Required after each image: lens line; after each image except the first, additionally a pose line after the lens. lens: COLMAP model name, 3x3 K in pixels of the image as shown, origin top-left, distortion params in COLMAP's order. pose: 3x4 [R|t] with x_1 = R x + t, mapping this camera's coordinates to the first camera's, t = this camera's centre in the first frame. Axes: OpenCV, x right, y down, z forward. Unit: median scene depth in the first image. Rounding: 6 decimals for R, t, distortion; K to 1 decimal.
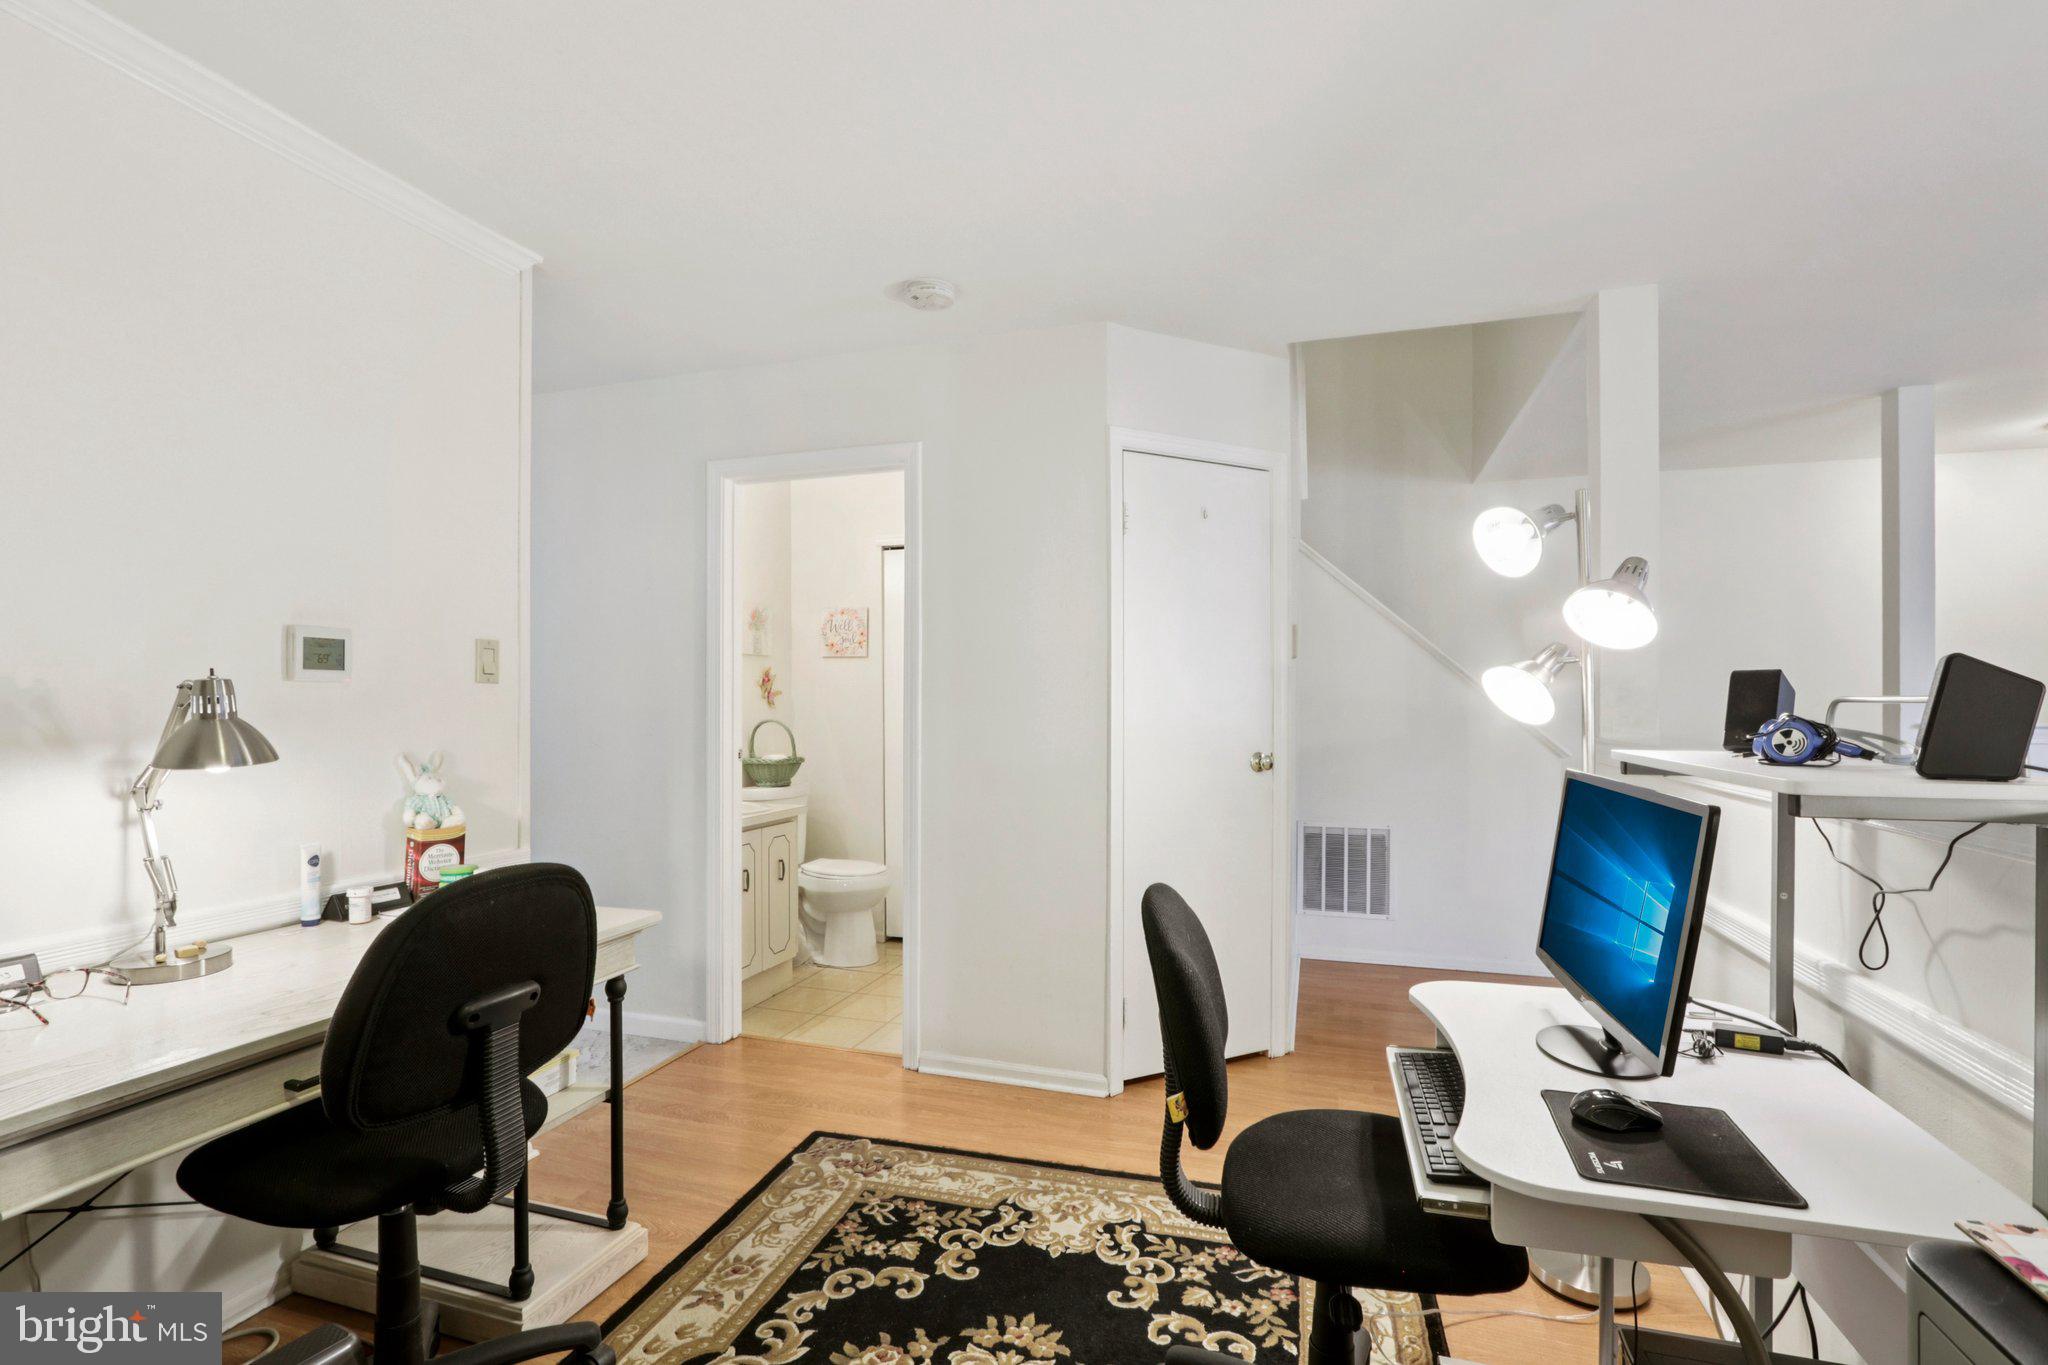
lens RADIAL K [[955.0, 0, 1007.5], [0, 955.0, 694.7], [0, 0, 1]] dist [-0.010439, -0.000175]
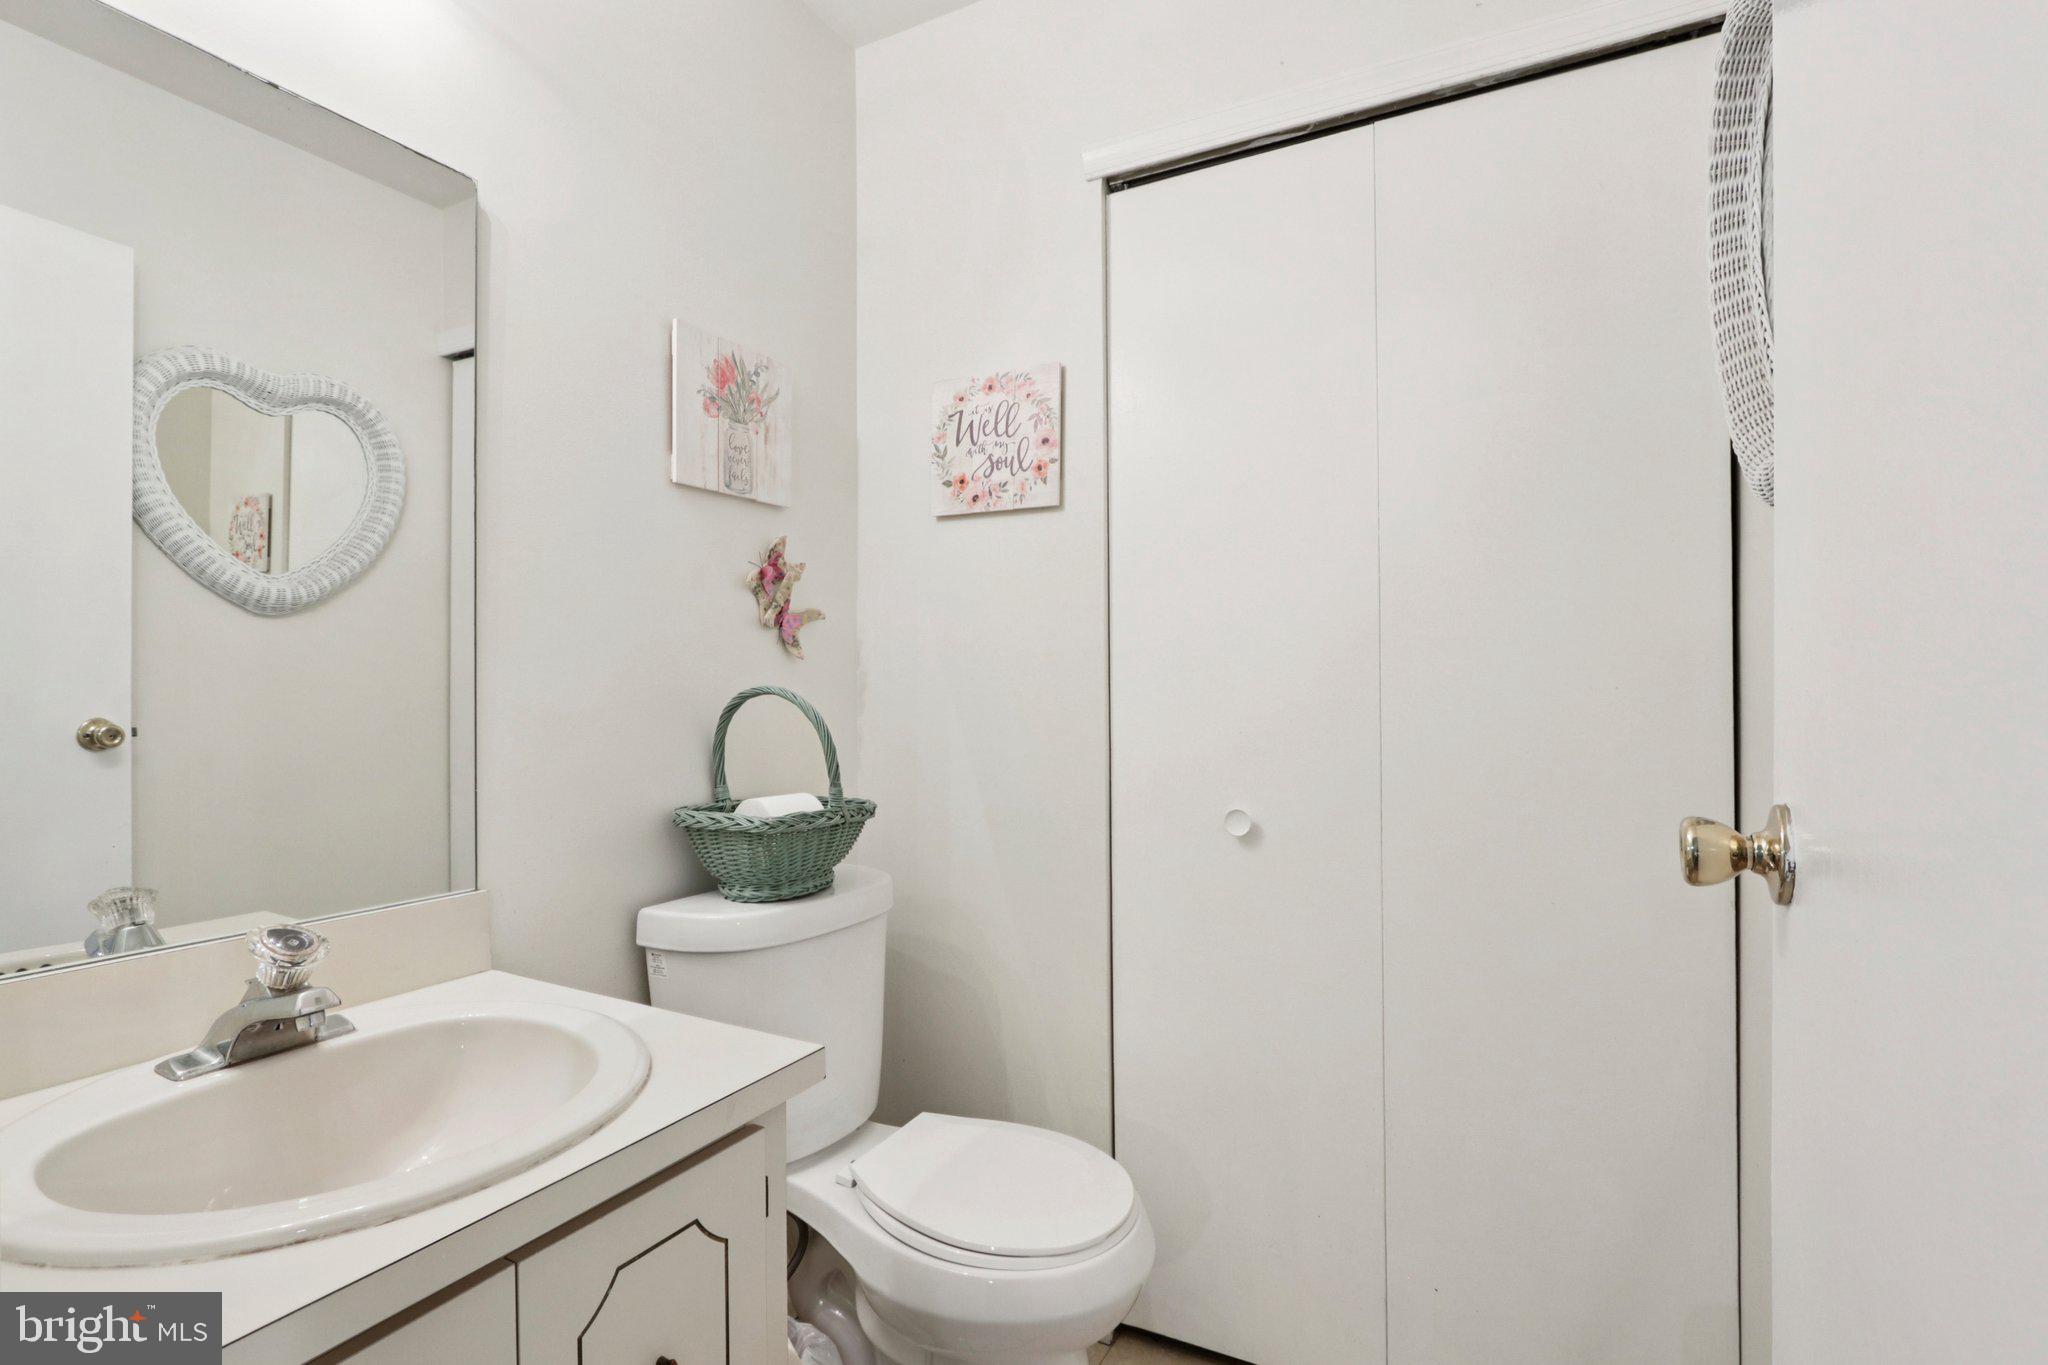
lens RADIAL K [[955.0, 0, 1007.5], [0, 955.0, 694.7], [0, 0, 1]] dist [-0.010439, -0.000175]
pose [[0.982988, -0.009231, -0.183438, -0.106358], [0.009418, 0.999956, 0.000147, 0.028636], [0.183428, -0.001872, 0.983031, 0.676968]]
